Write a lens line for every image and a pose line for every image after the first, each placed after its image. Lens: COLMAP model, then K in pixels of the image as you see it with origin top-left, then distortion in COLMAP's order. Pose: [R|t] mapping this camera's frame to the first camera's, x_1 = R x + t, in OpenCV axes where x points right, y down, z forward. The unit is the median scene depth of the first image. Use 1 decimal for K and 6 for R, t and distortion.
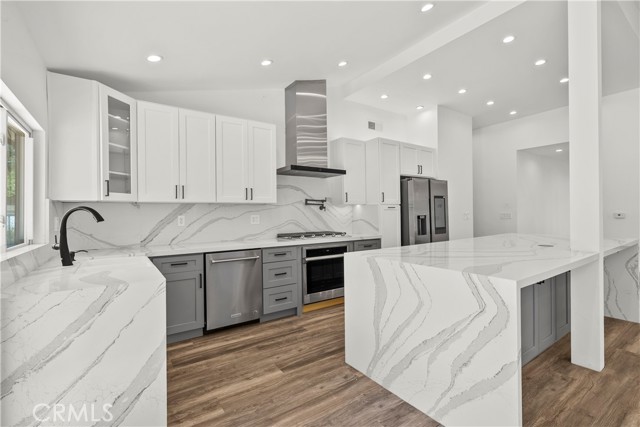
lens RADIAL K [[289.8, 0, 318.4], [0, 289.8, 214.2], [0, 0, 1]] dist [-0.001951, -0.000084]
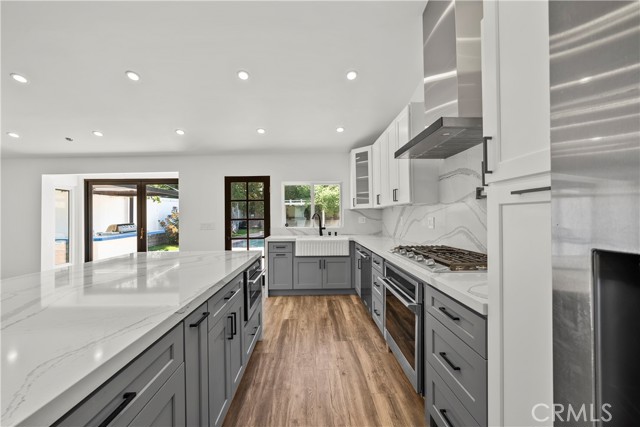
lens RADIAL K [[257.2, 0, 319.9], [0, 257.2, 213.4], [0, 0, 1]] dist [-0.002578, 0.000170]
pose [[-0.534089, 0.003370, -0.845422, 0.738517], [0.007029, 0.999975, -0.000454, -0.013705], [0.845399, -0.006185, -0.534099, 1.499501]]
